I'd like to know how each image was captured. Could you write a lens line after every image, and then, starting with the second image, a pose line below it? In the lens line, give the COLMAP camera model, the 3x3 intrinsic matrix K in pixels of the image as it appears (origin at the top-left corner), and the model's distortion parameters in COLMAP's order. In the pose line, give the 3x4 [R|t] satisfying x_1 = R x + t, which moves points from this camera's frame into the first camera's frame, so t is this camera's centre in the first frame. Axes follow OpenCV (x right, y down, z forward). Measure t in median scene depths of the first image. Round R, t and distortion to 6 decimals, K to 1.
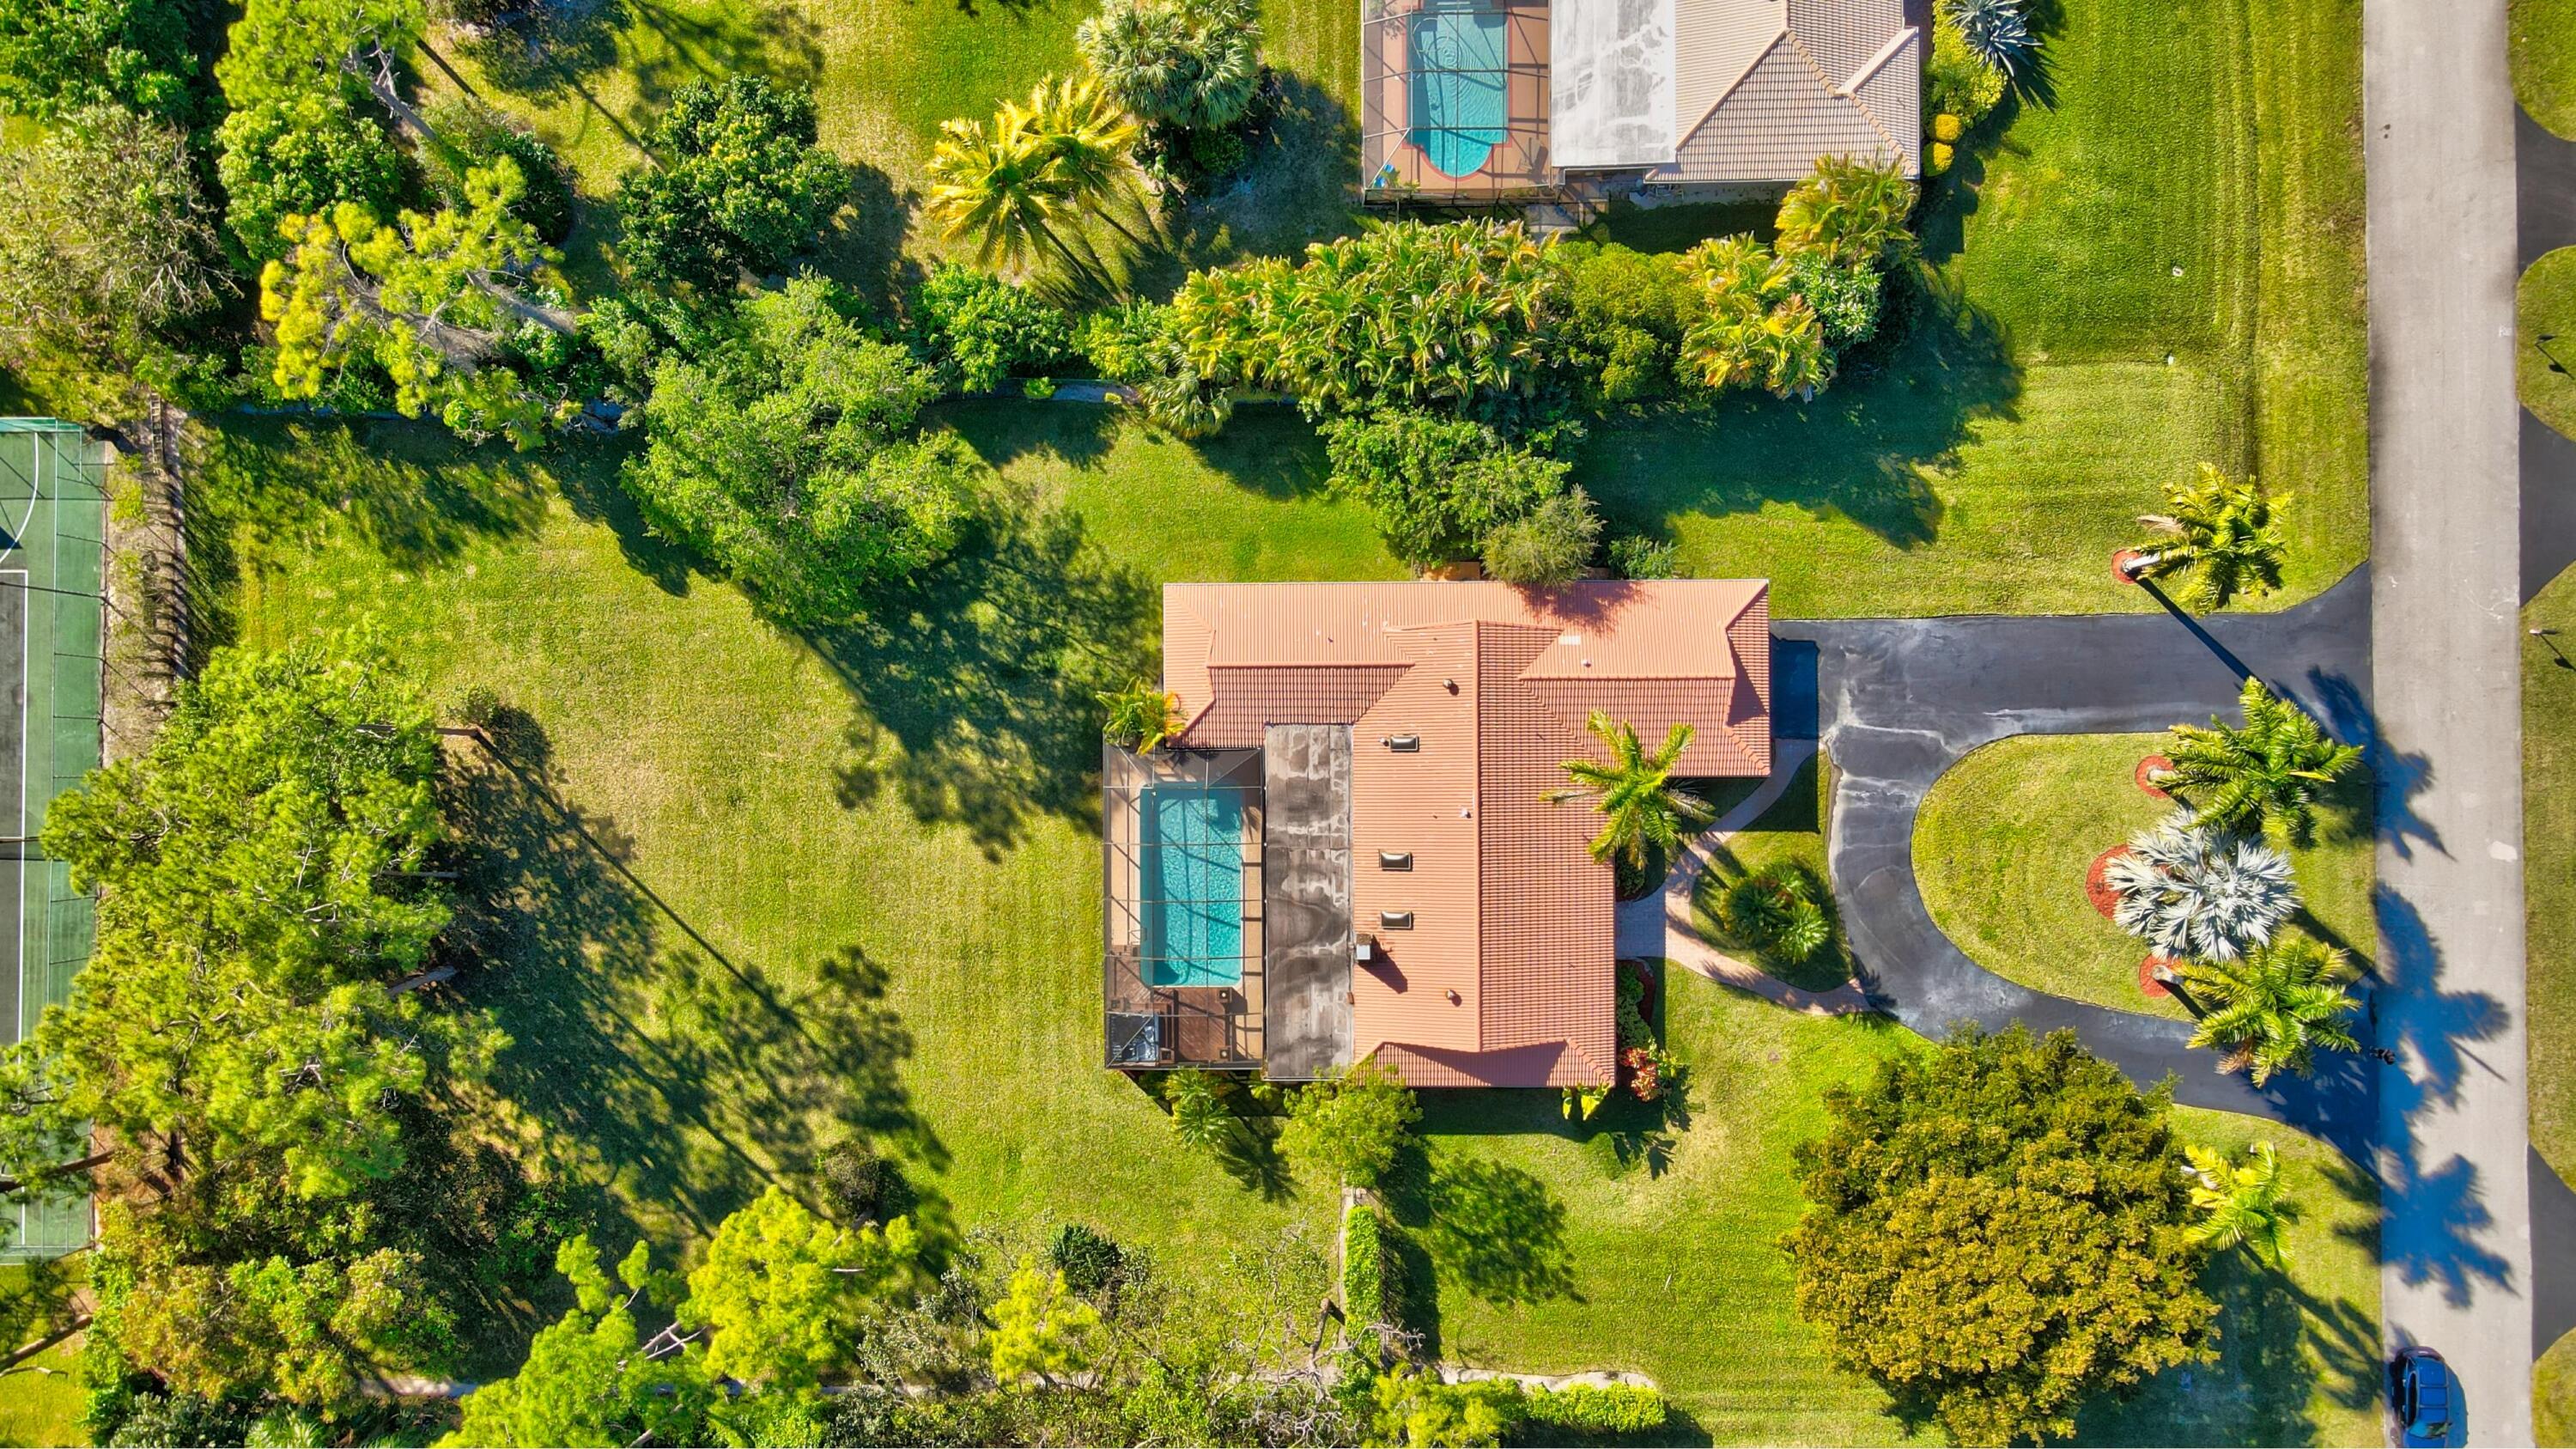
lens RADIAL K [[1900.6, 0, 1237.6], [0, 1900.6, 724.3], [0, 0, 1]] dist [0.023614, -0.001853]
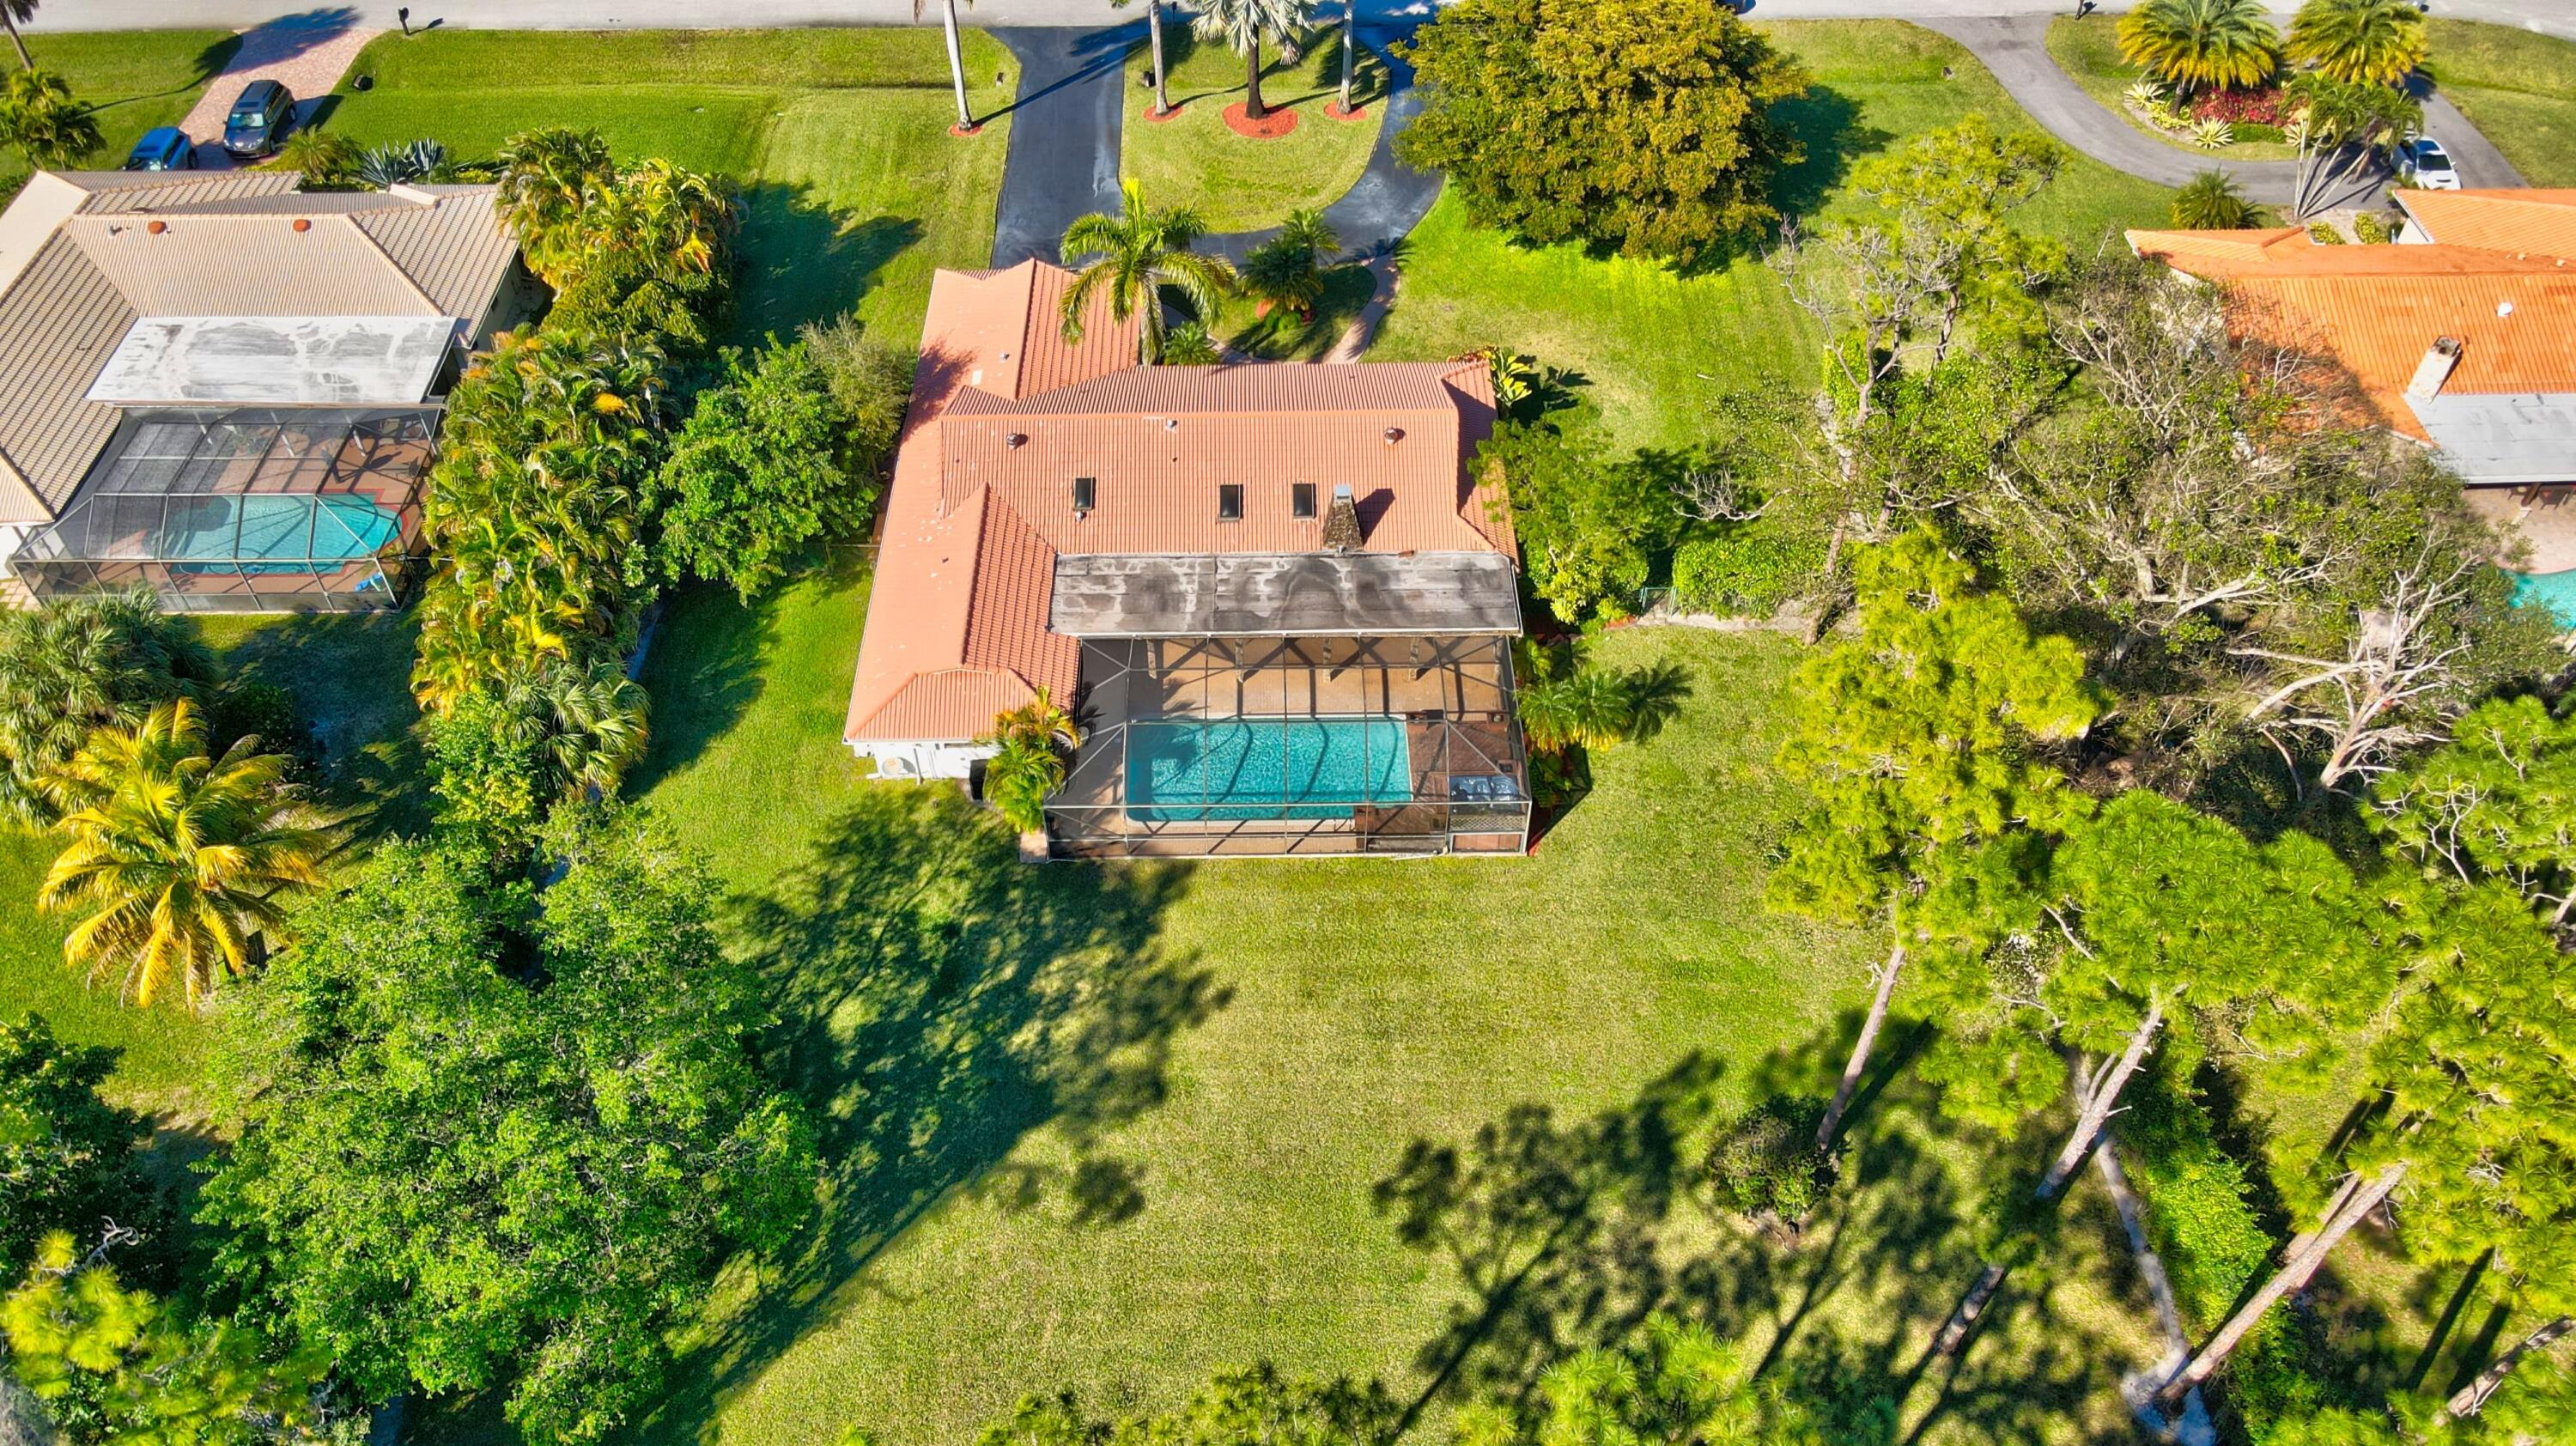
lens RADIAL K [[1898.1, 0, 1218.8], [0, 1898.1, 717.3], [0, 0, 1]] dist [0.019652, 0.001827]
pose [[0.013088, -0.710717, 0.703356, -0.516454], [0.999667, 0.024949, 0.006608, 0.060807], [-0.022245, 0.703035, 0.710807, 0.473361]]
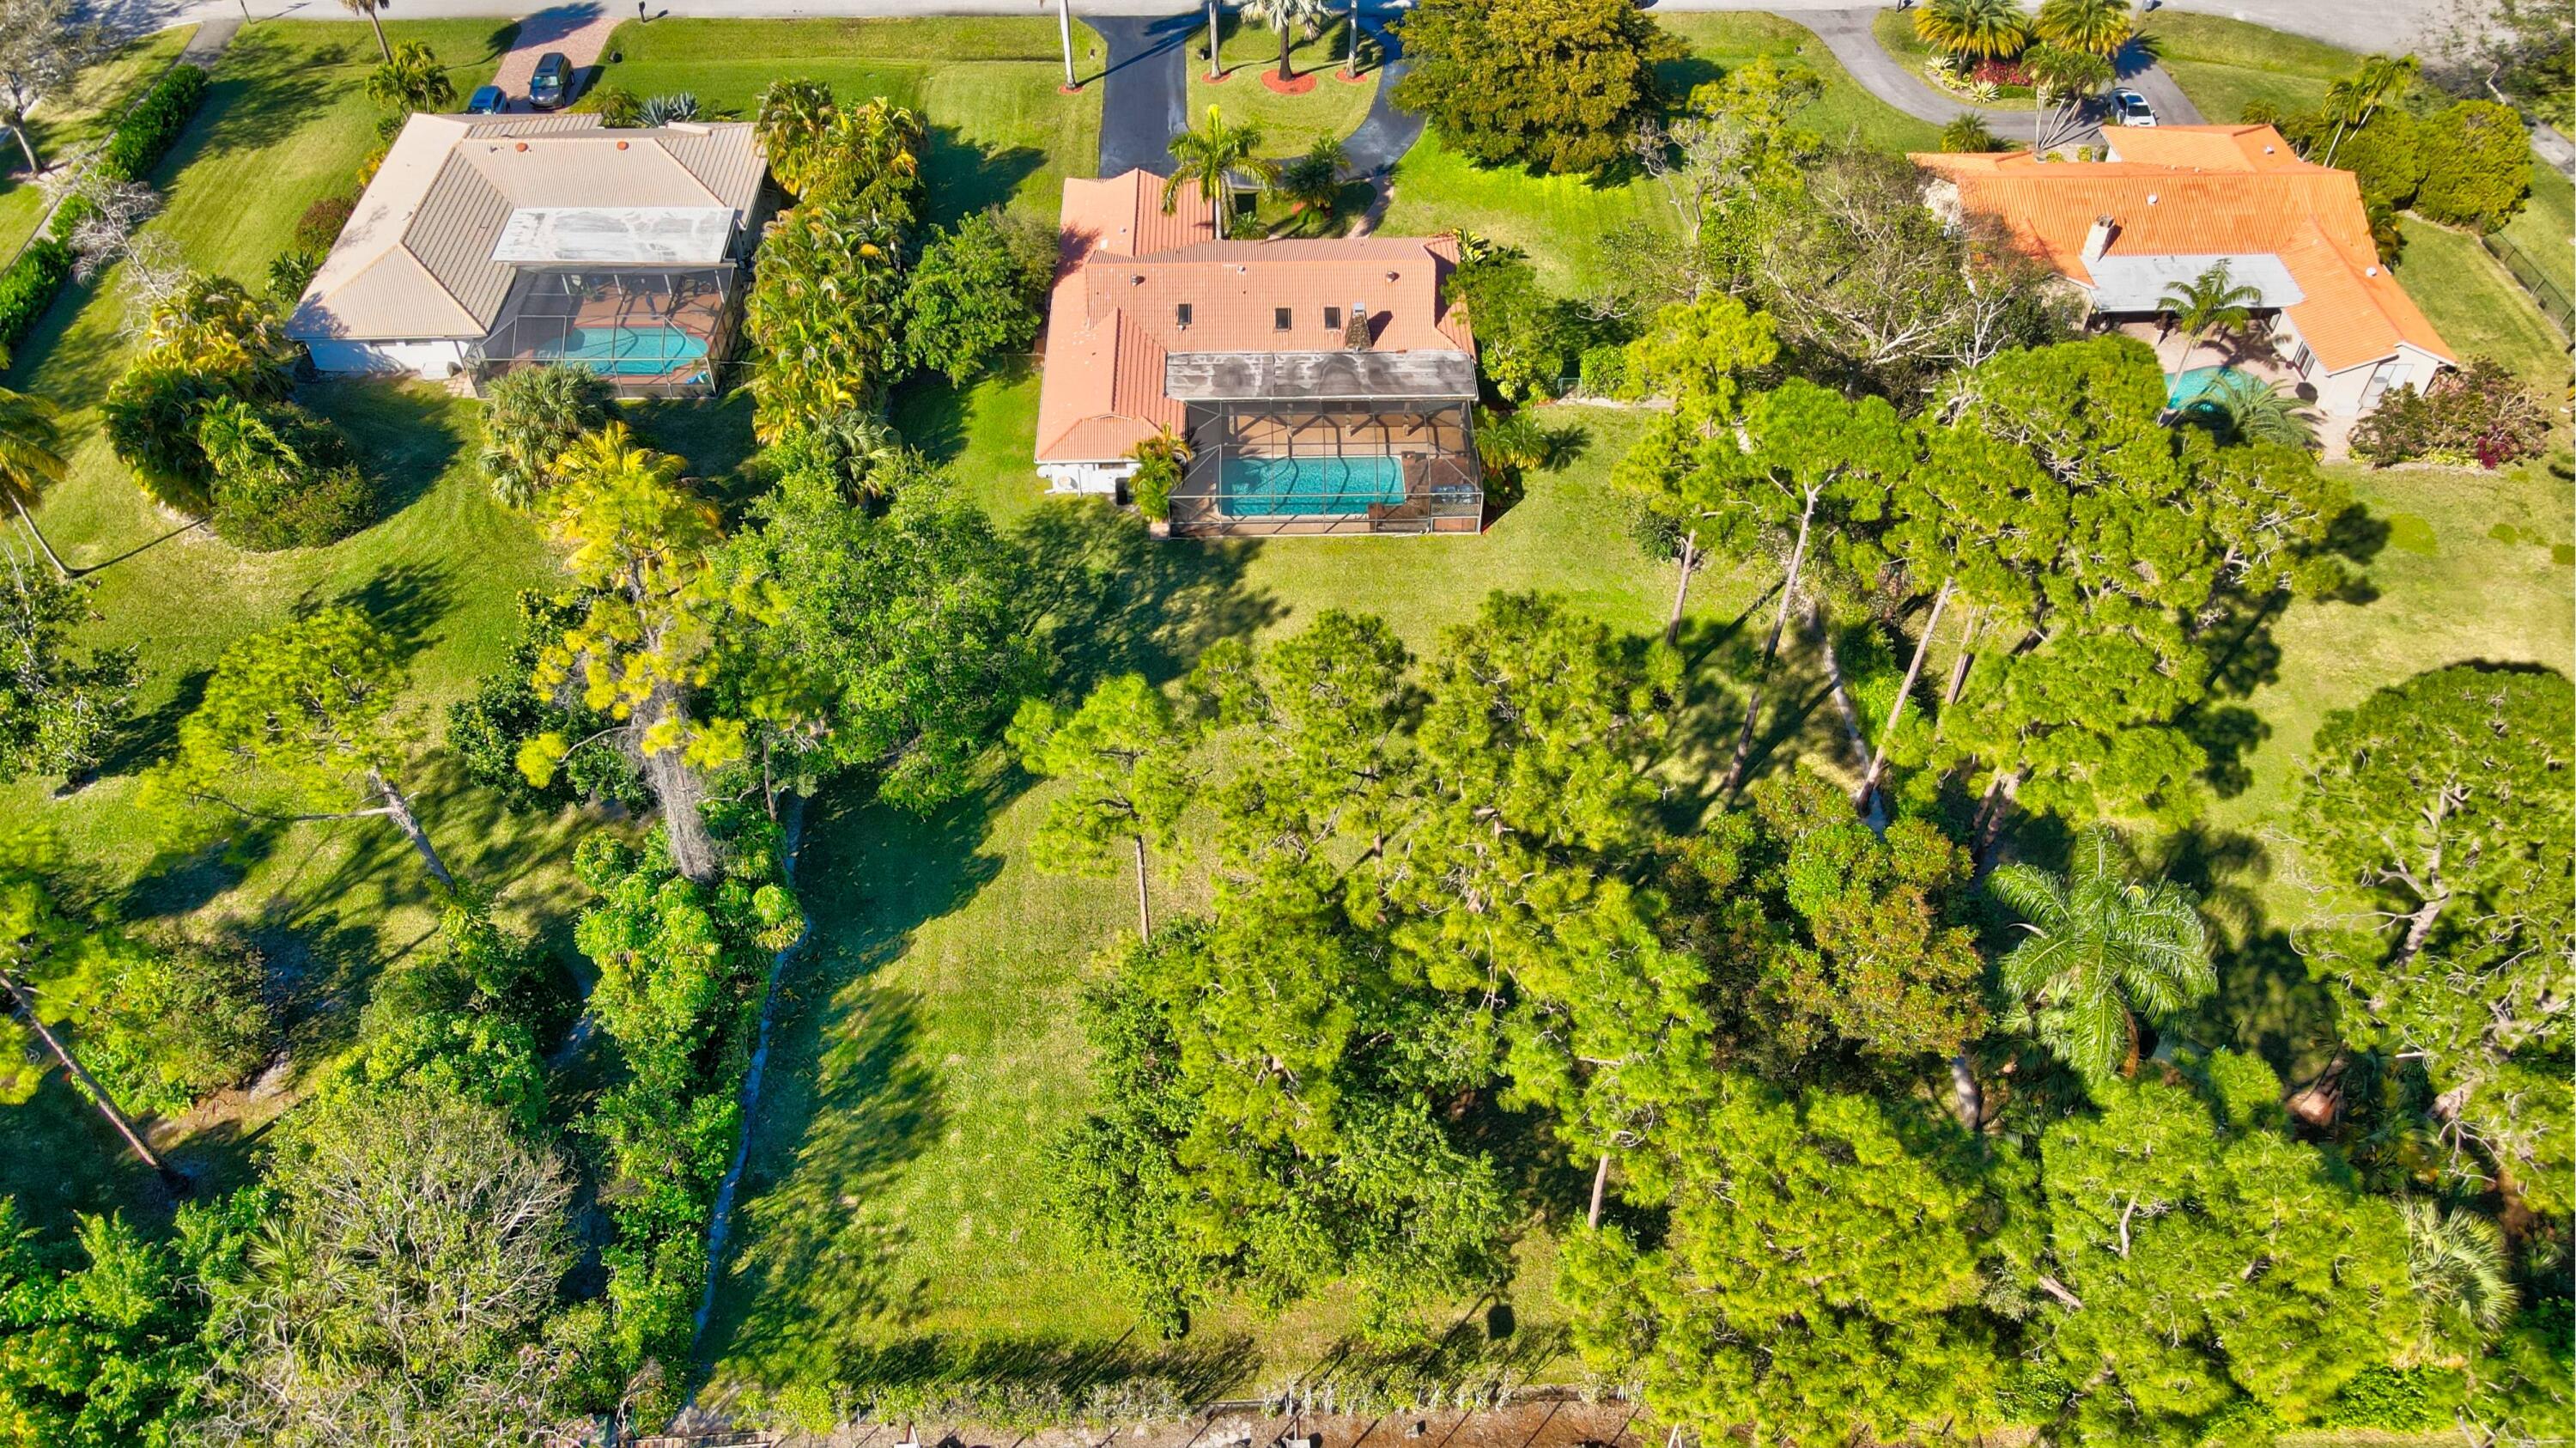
lens RADIAL K [[1900.2, 0, 1209.9], [0, 1900.2, 693.8], [0, 0, 1]] dist [0.010821, 0.037034]
pose [[0.007965, -0.692916, 0.720974, -0.891815], [0.999616, 0.024655, 0.012653, 0.016265], [-0.026543, 0.720597, 0.692846, 0.330424]]
